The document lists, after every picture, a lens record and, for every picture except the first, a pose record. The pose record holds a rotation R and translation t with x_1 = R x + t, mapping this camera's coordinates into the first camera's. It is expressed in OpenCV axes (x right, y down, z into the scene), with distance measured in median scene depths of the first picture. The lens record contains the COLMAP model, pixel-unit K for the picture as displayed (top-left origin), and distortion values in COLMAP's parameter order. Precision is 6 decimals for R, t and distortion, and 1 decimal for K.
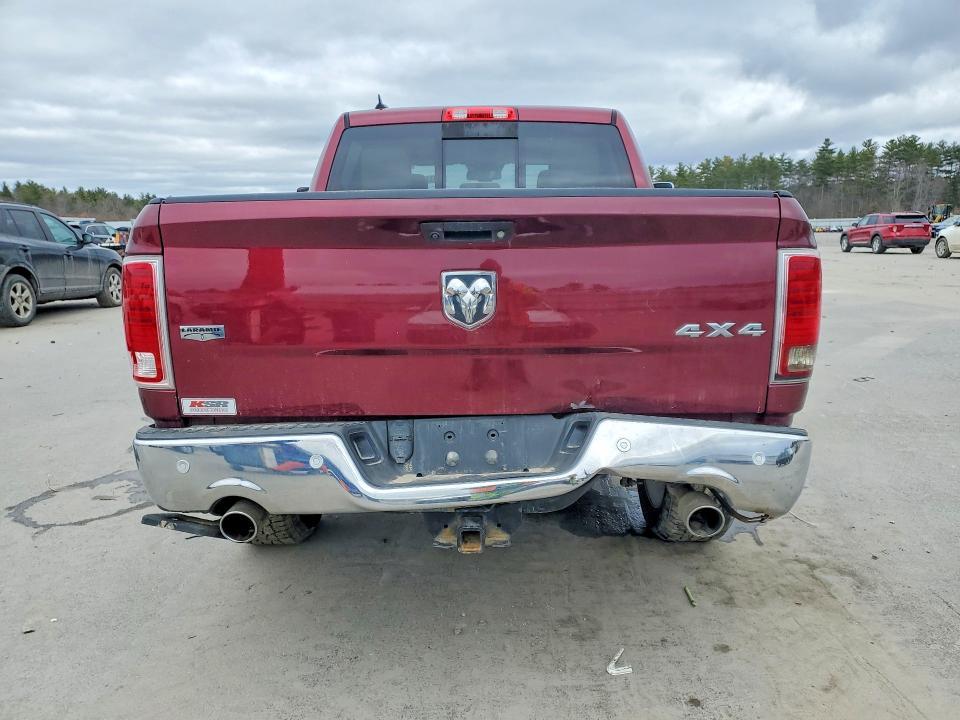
lens RADIAL K [[775.5, 0, 493.2], [0, 775.5, 359.6], [0, 0, 1]] dist [0.003013, 0.004405]
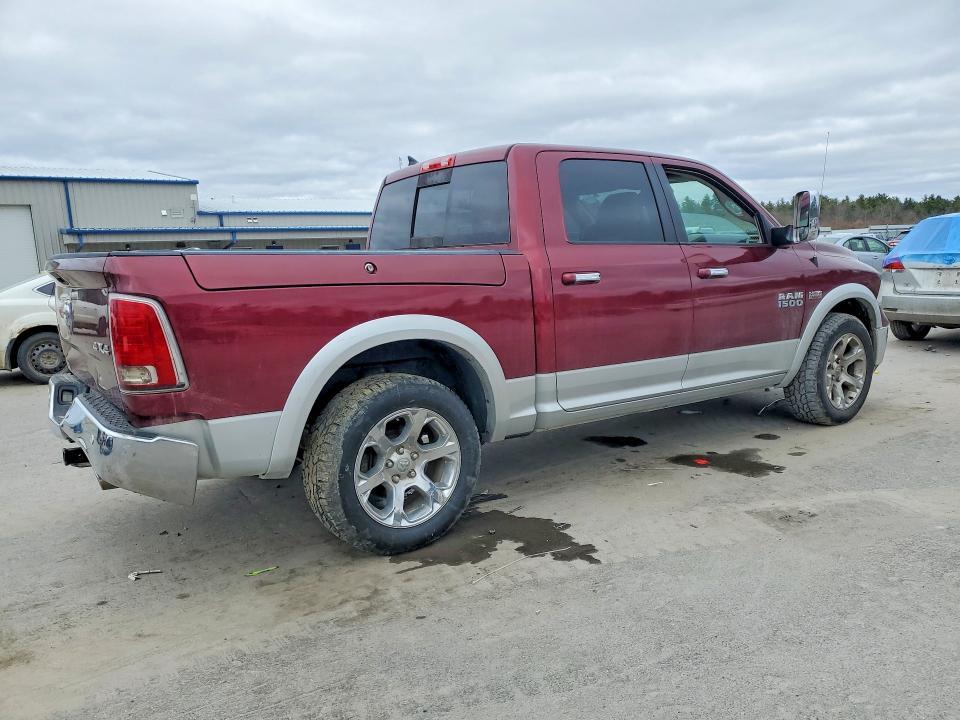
lens RADIAL K [[757.9, 0, 480.0], [0, 757.9, 360.0], [0, 0, 1]] dist [-0.006395, -0.007755]
pose [[0.576642, 0.094632, -0.811498, 1.232288], [-0.101396, 0.993879, 0.043850, -0.099429], [0.810680, 0.056997, 0.582708, 0.503744]]
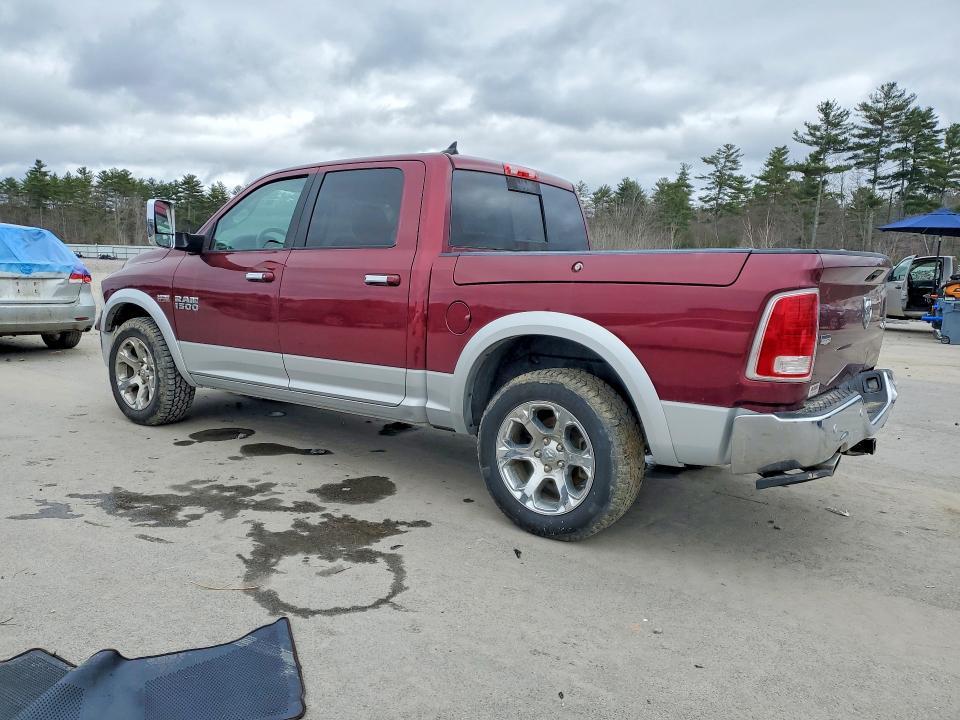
lens RADIAL K [[757.9, 0, 480.0], [0, 757.9, 360.0], [0, 0, 1]] dist [-0.006395, -0.007755]
pose [[0.592448, -0.078718, 0.801754, -1.312418], [0.101960, 0.994538, 0.022304, -0.068129], [-0.799131, 0.068533, 0.597238, 0.445222]]
